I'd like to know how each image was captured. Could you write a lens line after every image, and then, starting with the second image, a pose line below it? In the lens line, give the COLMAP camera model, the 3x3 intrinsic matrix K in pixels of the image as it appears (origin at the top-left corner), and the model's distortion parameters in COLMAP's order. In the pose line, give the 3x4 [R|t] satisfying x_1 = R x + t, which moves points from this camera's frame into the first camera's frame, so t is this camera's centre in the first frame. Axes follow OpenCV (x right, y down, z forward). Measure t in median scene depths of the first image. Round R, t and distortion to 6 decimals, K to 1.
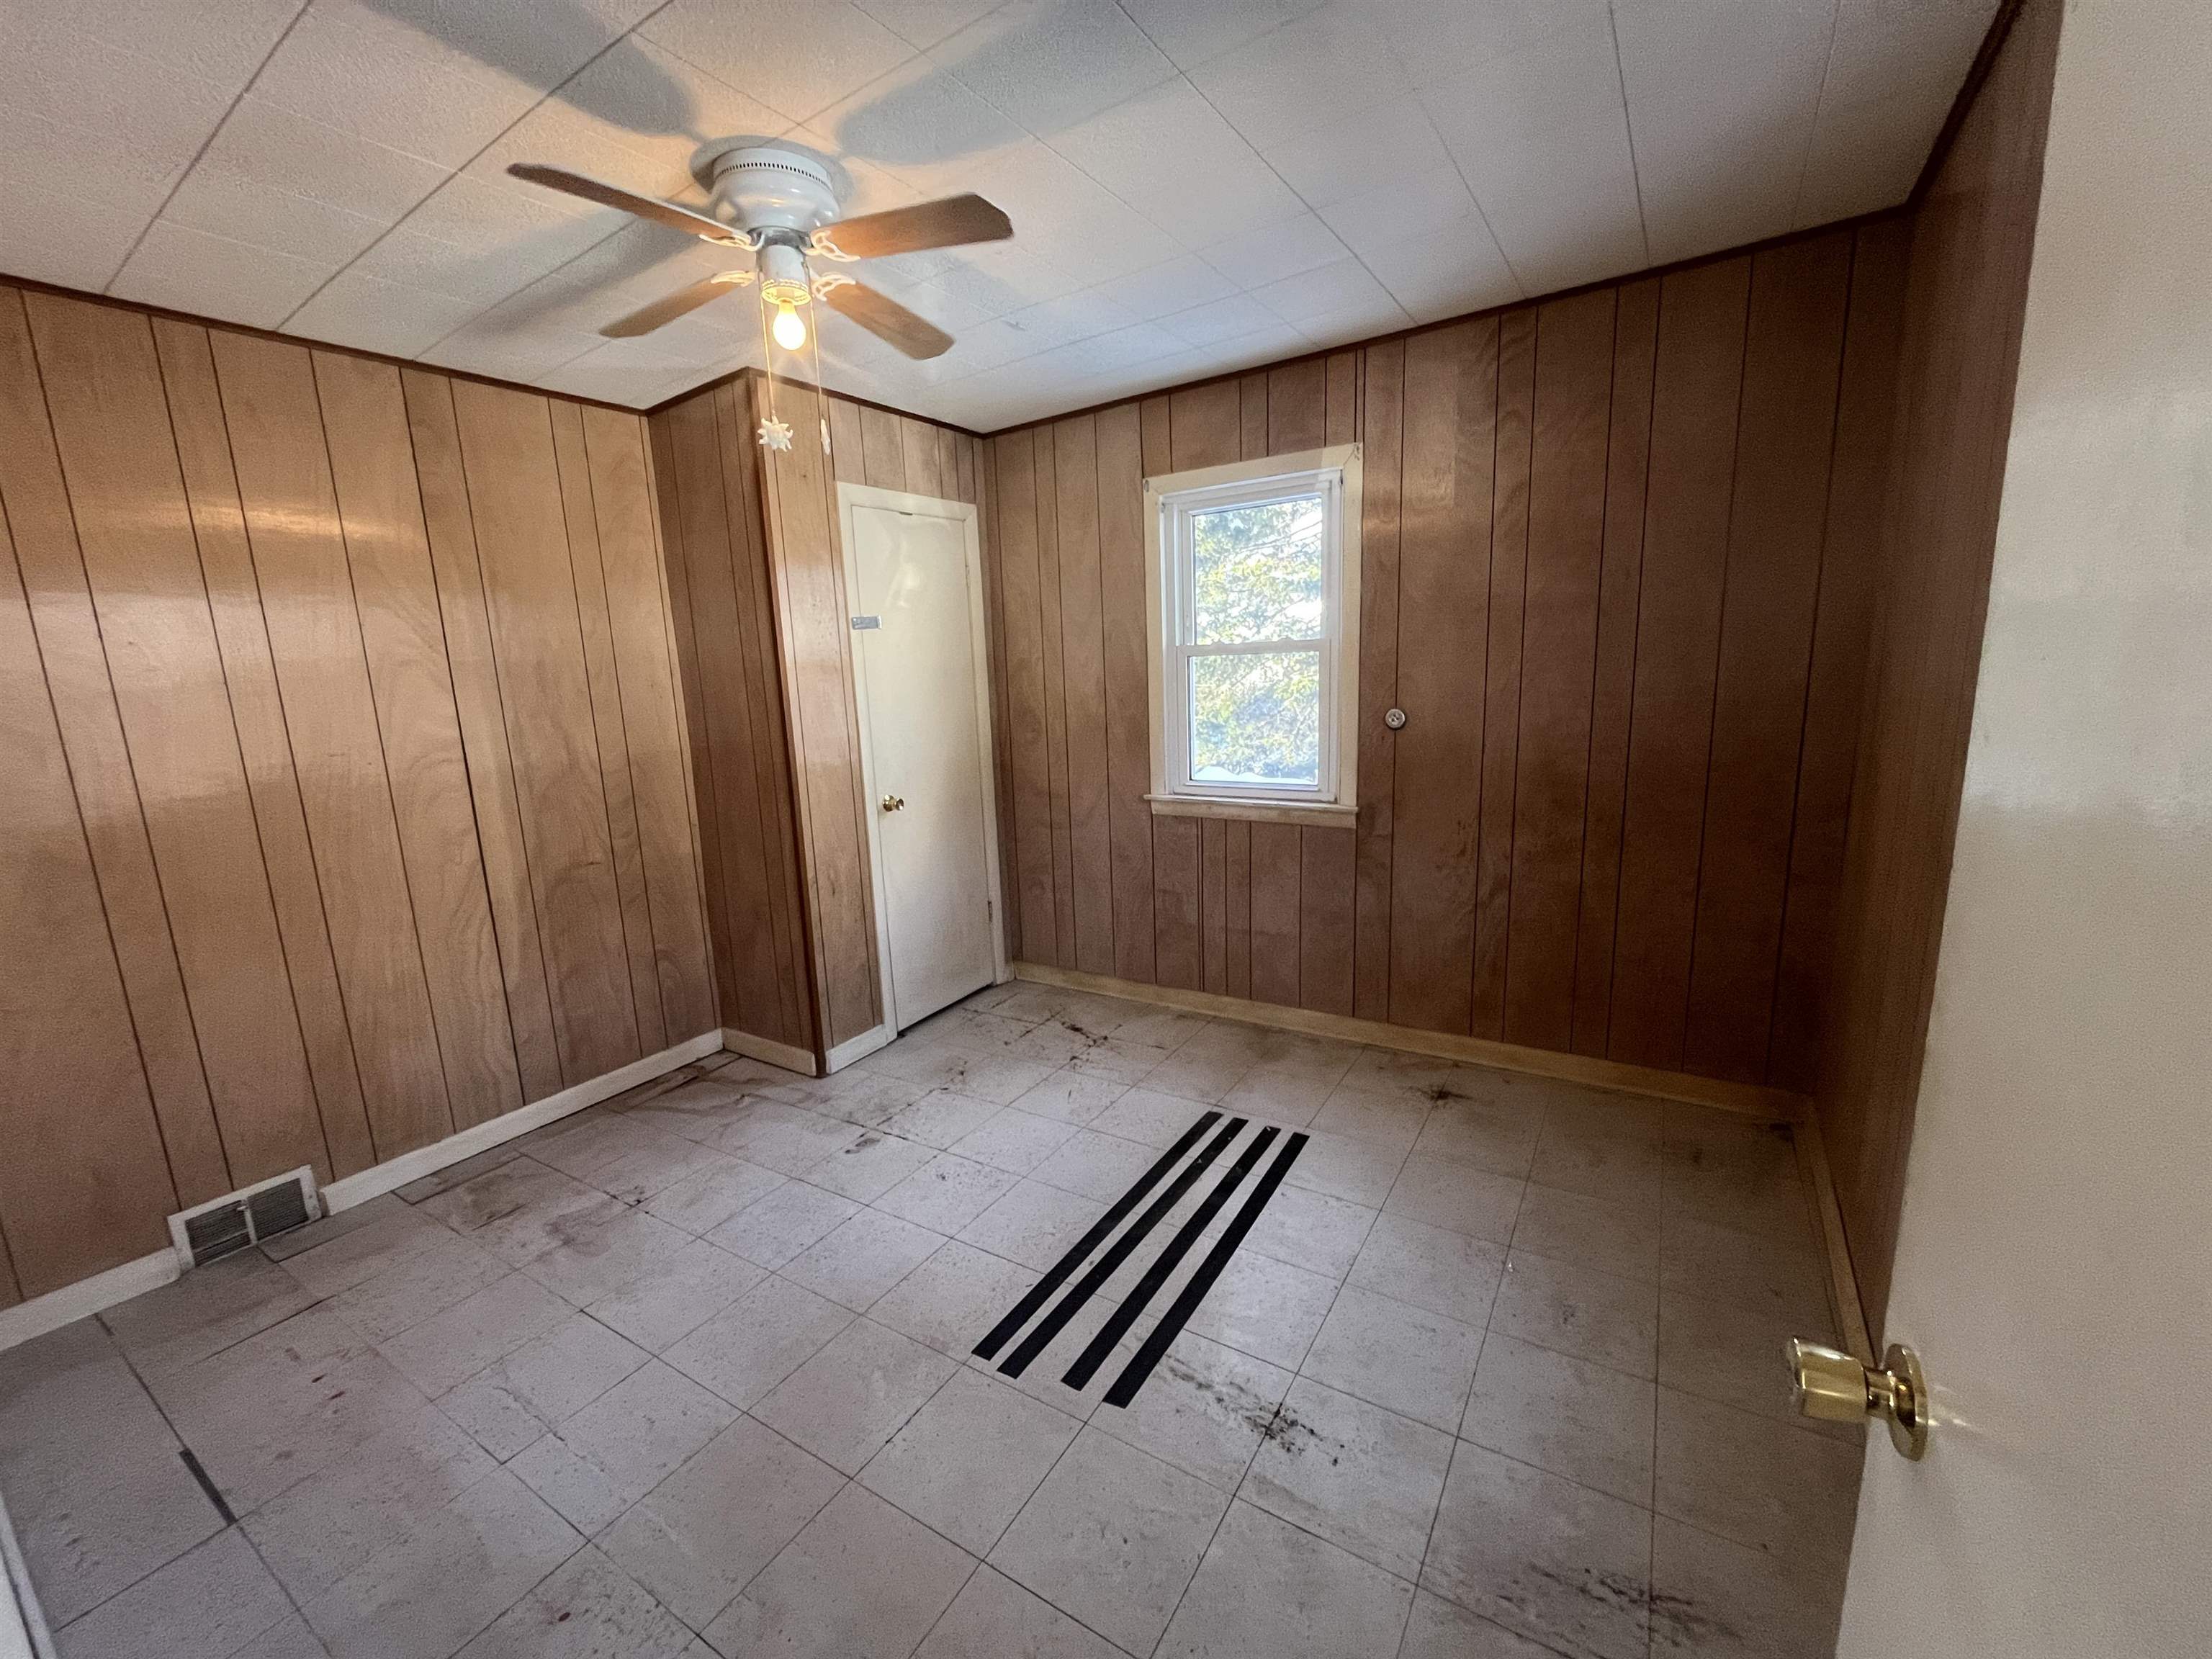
lens RADIAL K [[894.0, 0, 1104.9], [0, 894.0, 829.4], [0, 0, 1]] dist [-0.002207, -0.000192]
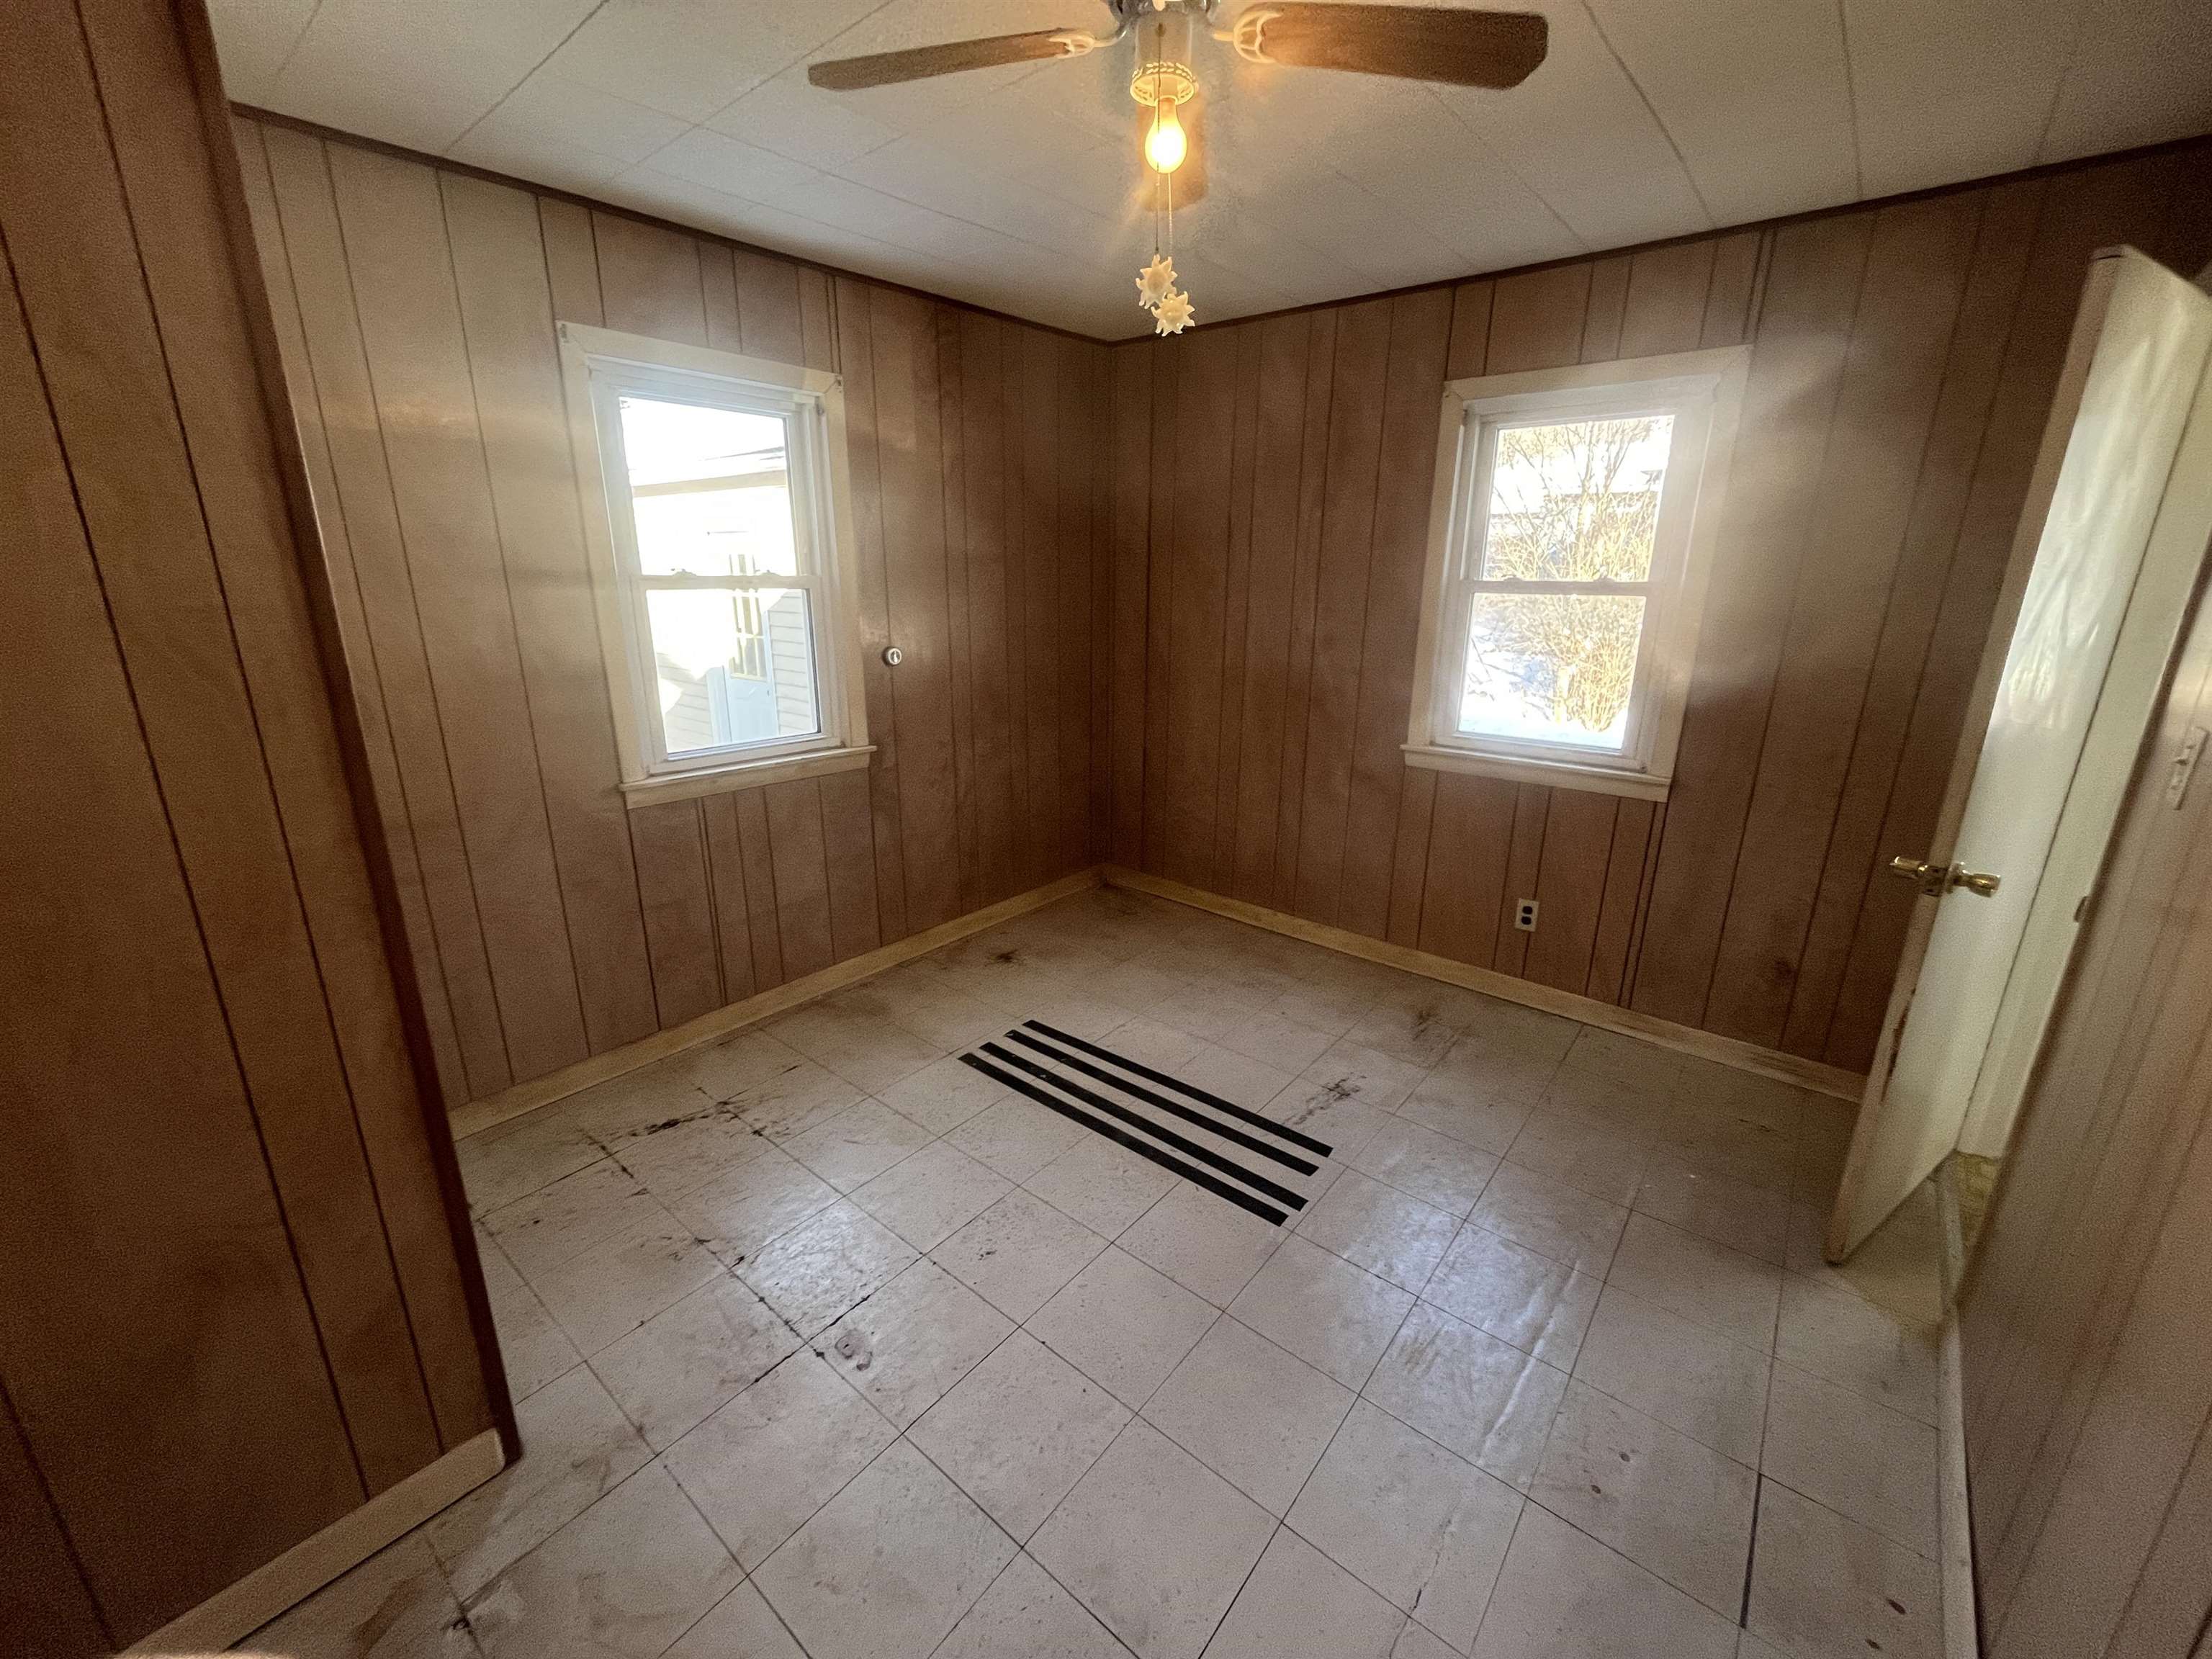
lens RADIAL K [[894.0, 0, 1104.9], [0, 894.0, 829.4], [0, 0, 1]] dist [-0.002207, -0.000192]
pose [[0.124652, -0.236042, 0.963715, -0.710863], [0.166469, 0.962497, 0.214212, -0.109779], [-0.978136, 0.133727, 0.159271, 0.599497]]
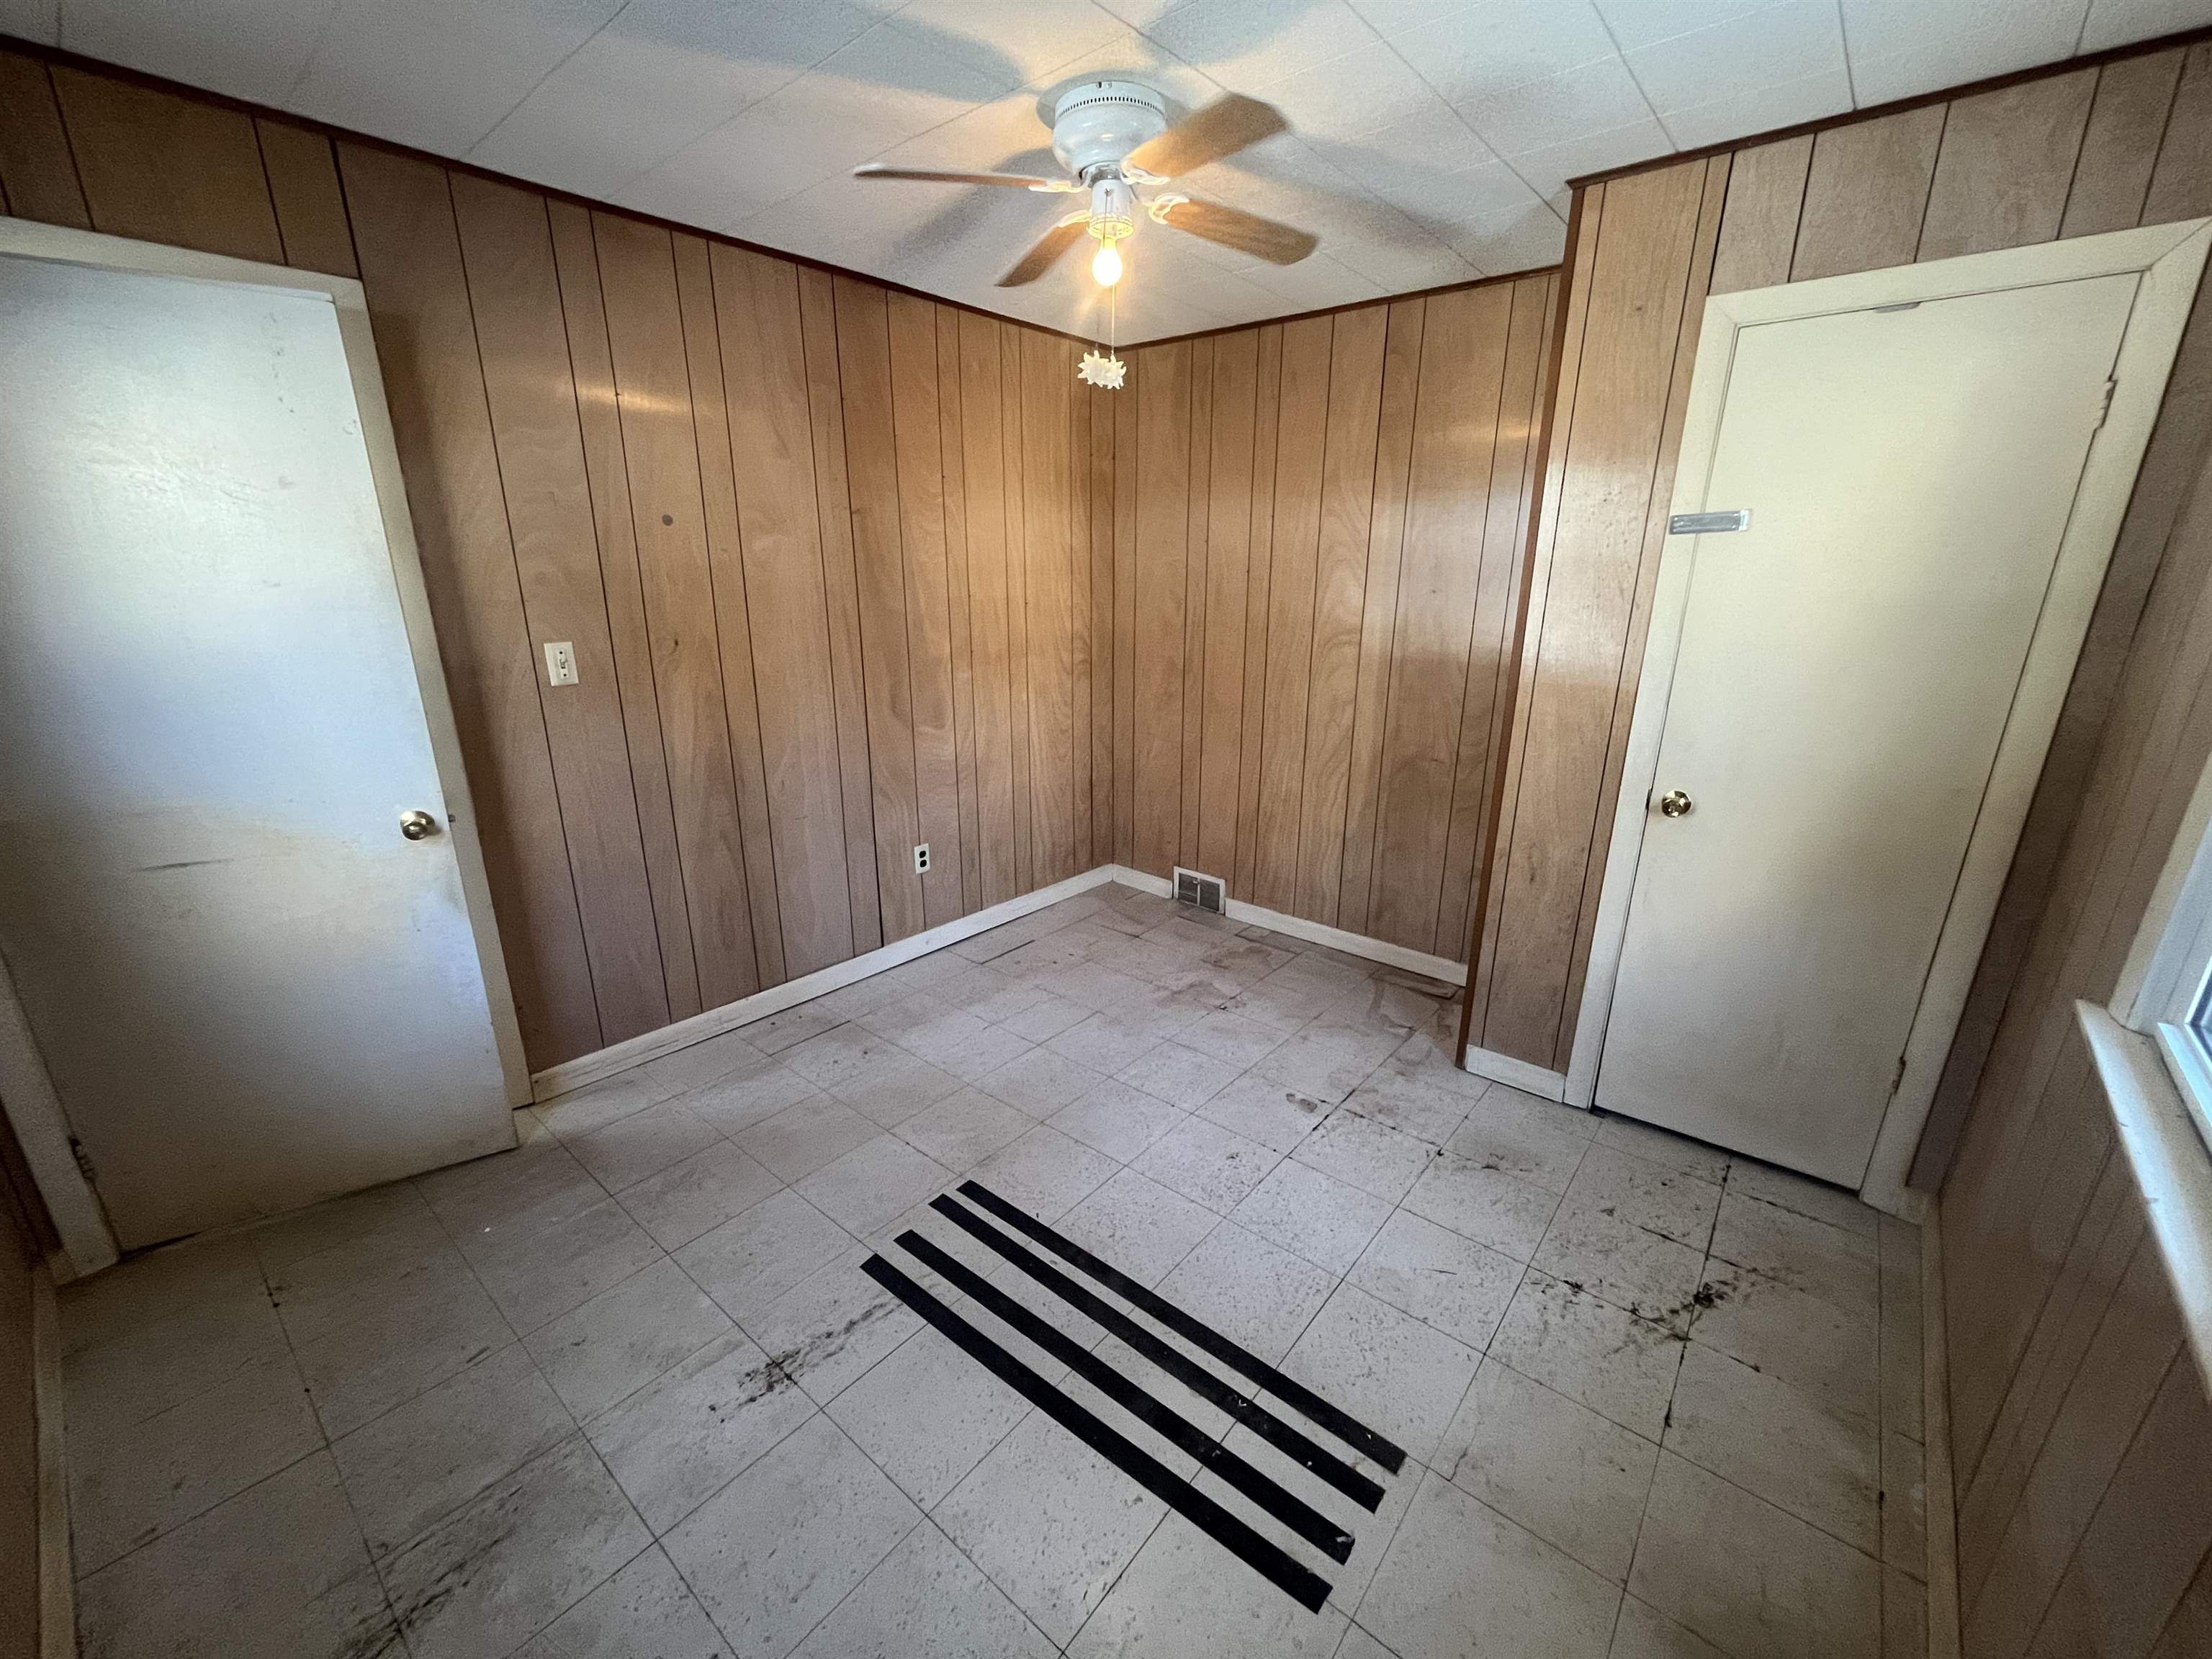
lens RADIAL K [[894.0, 0, 1104.9], [0, 894.0, 829.4], [0, 0, 1]] dist [-0.002207, -0.000192]
pose [[-0.134615, 0.331193, -0.933911, 0.495982], [-0.173713, 0.920006, 0.351301, -0.192131], [0.975553, 0.209522, -0.066314, 0.717553]]
